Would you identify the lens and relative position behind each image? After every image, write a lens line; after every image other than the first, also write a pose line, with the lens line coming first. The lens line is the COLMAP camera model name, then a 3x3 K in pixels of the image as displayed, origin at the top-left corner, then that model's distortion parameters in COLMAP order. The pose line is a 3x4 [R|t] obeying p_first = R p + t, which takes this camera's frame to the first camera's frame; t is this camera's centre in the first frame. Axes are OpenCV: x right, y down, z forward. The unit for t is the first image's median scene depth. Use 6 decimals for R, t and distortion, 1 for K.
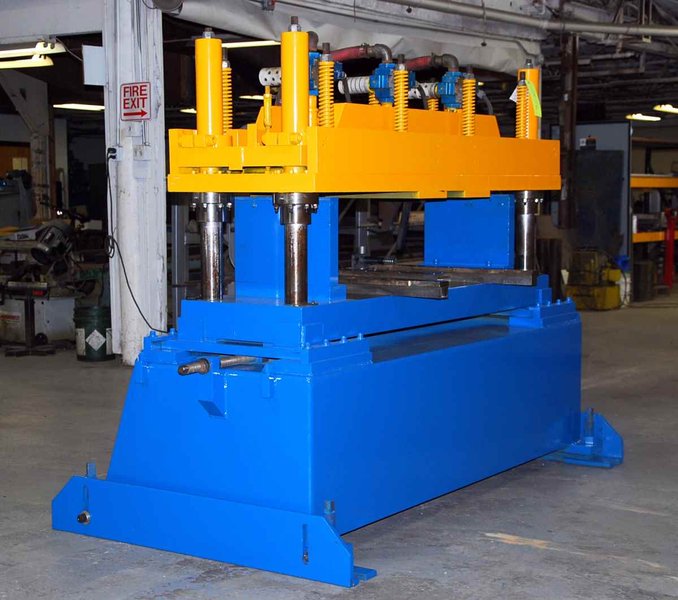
lens RADIAL K [[1343.7, 0, 339.3], [0, 1343.7, 304.7], [0, 0, 1]] dist [0.217089, 0.000000]
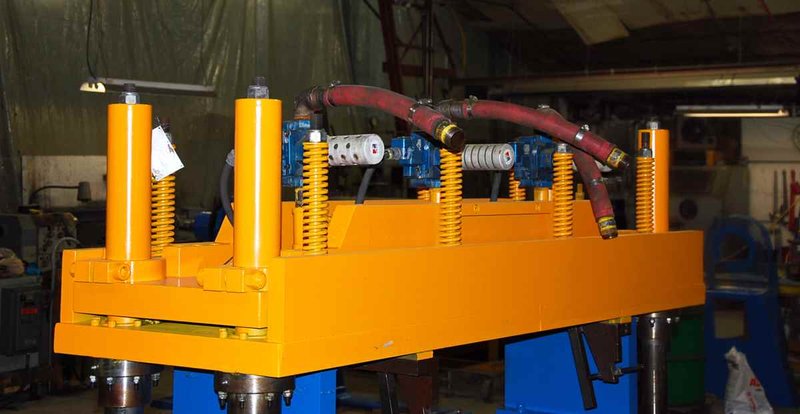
lens RADIAL K [[1430.0, 0, 398.8], [0, 1430.0, 203.4], [0, 0, 1]] dist [0.356240, 0.000000]
pose [[0.999216, 0.015545, -0.036414, 0.049187], [-0.018344, 0.996798, -0.077834, -0.102750], [0.035087, 0.078441, 0.996301, 0.353682]]
